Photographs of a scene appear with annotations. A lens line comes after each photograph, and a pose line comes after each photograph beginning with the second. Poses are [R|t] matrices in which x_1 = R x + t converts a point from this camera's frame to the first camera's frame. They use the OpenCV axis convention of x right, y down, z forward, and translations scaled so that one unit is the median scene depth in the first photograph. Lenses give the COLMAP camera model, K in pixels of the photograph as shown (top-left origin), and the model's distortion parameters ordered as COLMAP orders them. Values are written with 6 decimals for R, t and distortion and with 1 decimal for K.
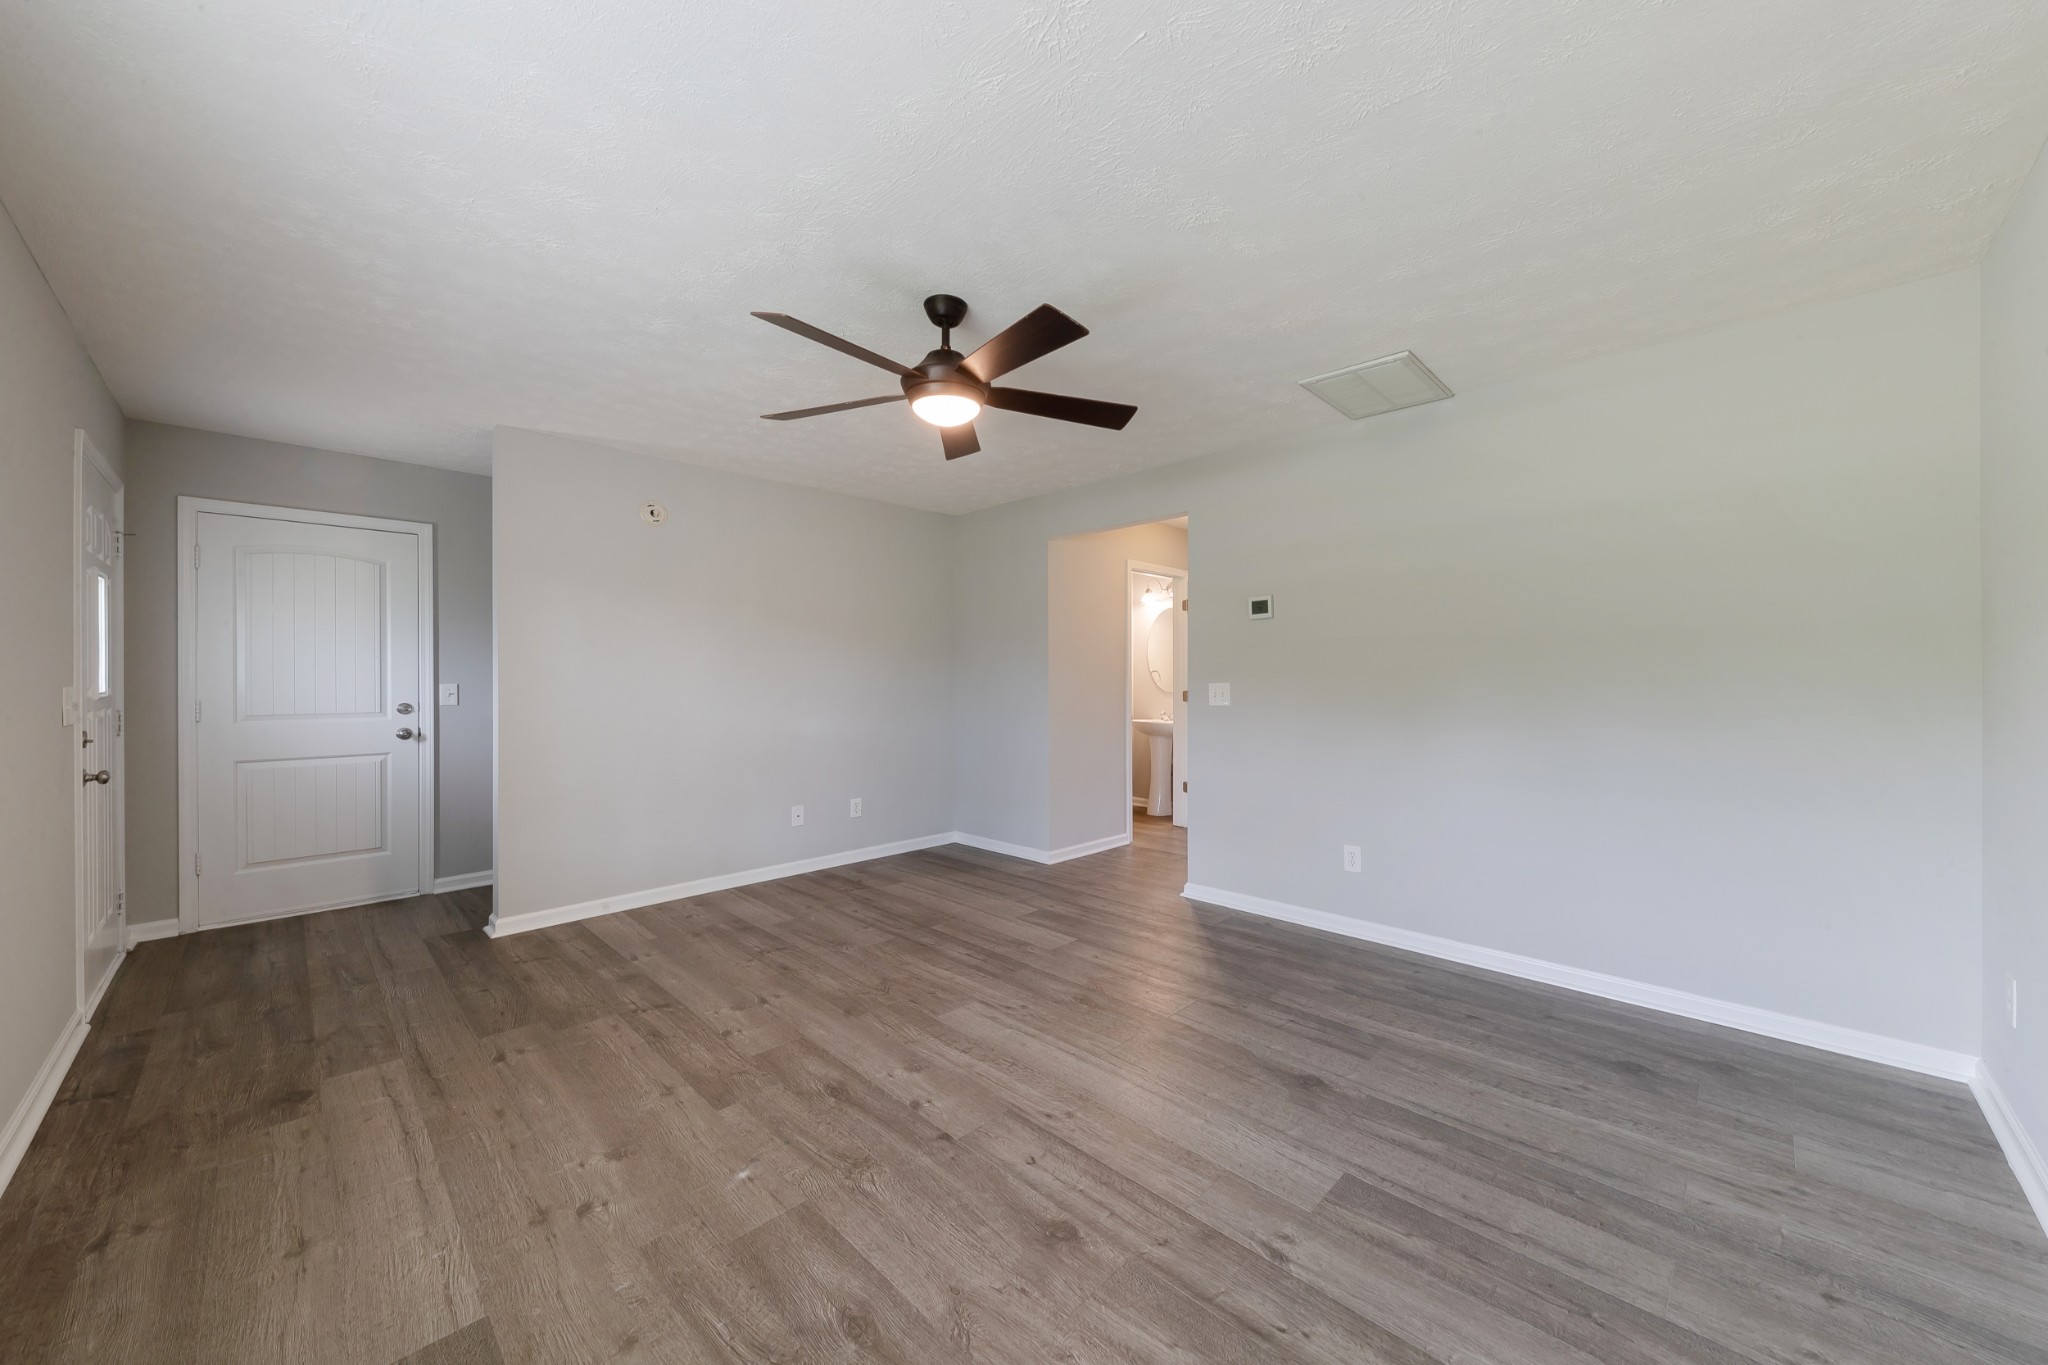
lens RADIAL K [[725.5, 0, 1052.4], [0, 725.5, 666.8], [0, 0, 1]] dist [0.007709, -0.002152]
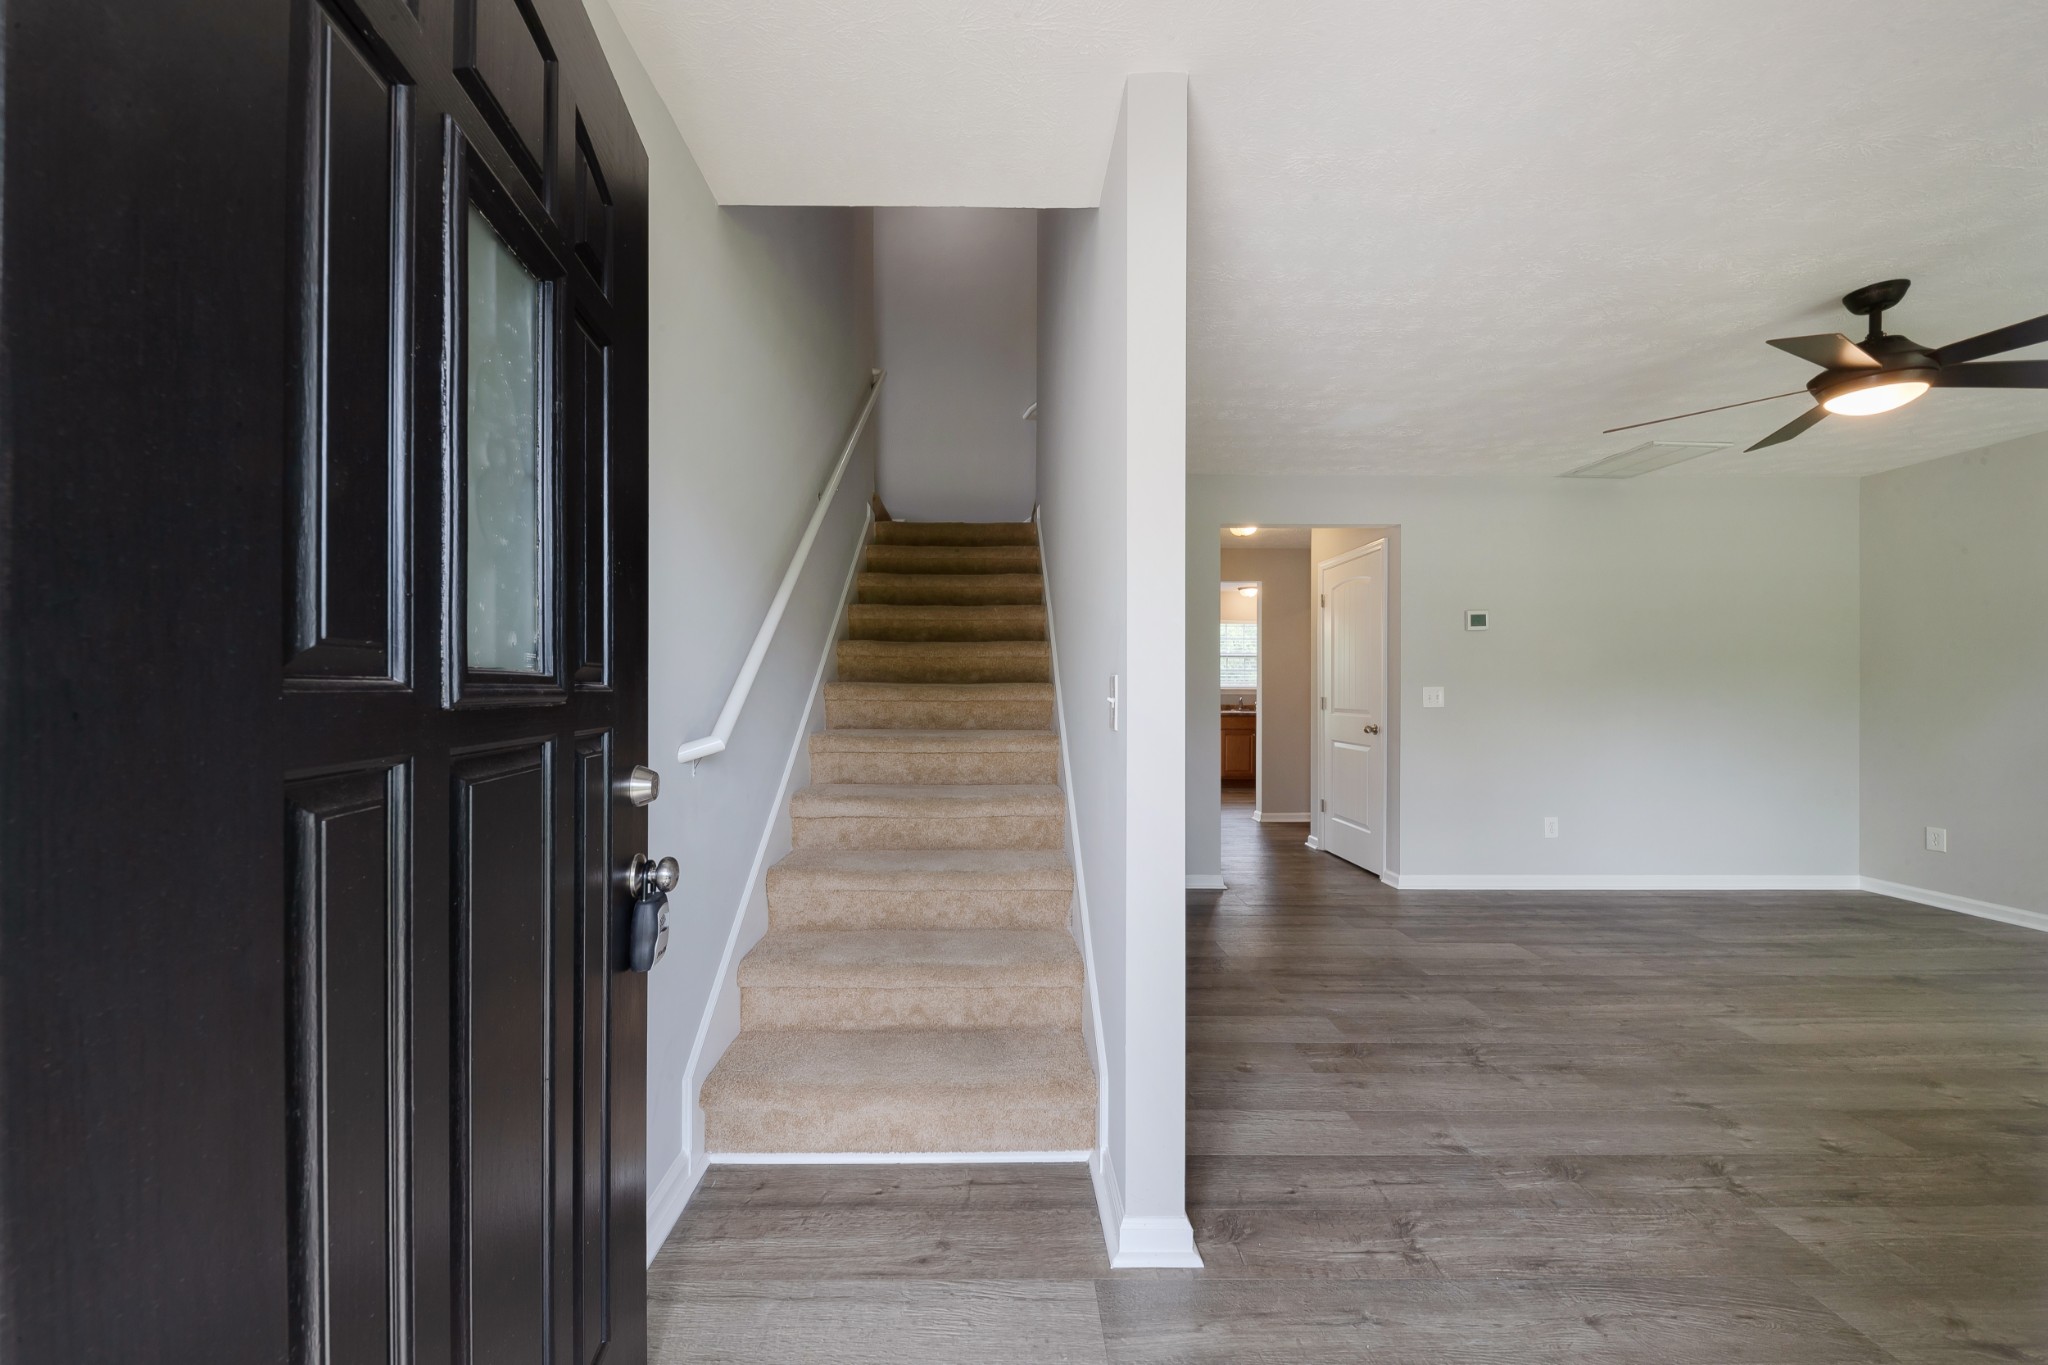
lens RADIAL K [[725.5, 0, 1004.3], [0, 725.5, 684.2], [0, 0, 1]] dist [0.007709, -0.002152]
pose [[0.712366, 0.010313, 0.701732, -1.304311], [-0.021776, 0.999735, 0.007413, 0.032163], [-0.701470, -0.020562, 0.712402, 0.882744]]
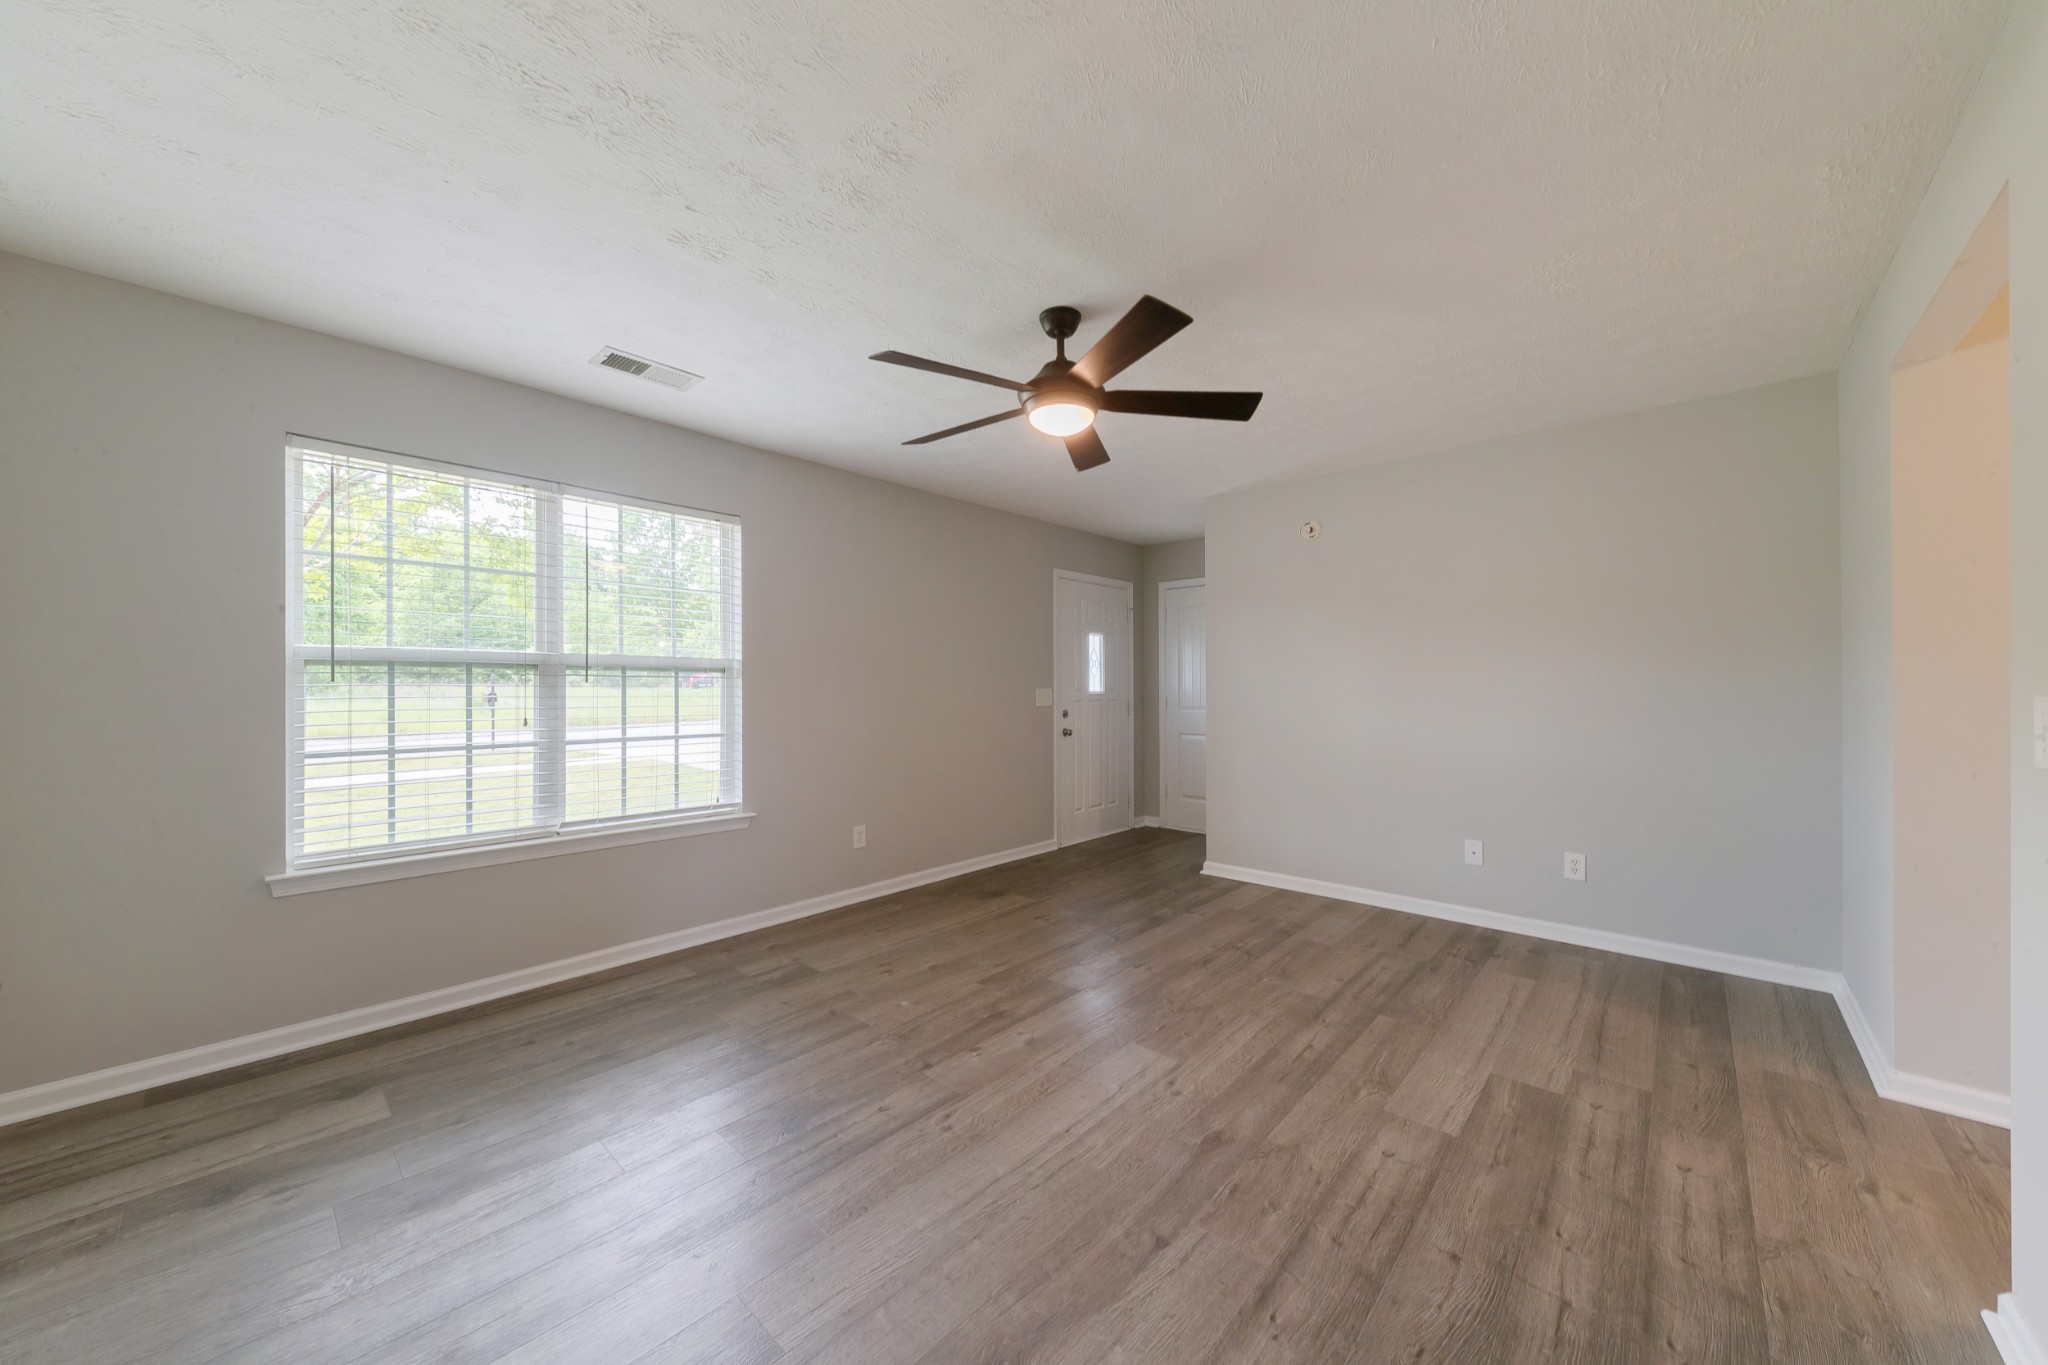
lens RADIAL K [[725.5, 0, 1032.2], [0, 725.5, 698.0], [0, 0, 1]] dist [0.007709, -0.002152]
pose [[0.028112, 0.018093, -0.999441, 0.673791], [0.023177, 0.999556, 0.018747, 0.007037], [0.999336, -0.023691, 0.027680, 0.733445]]
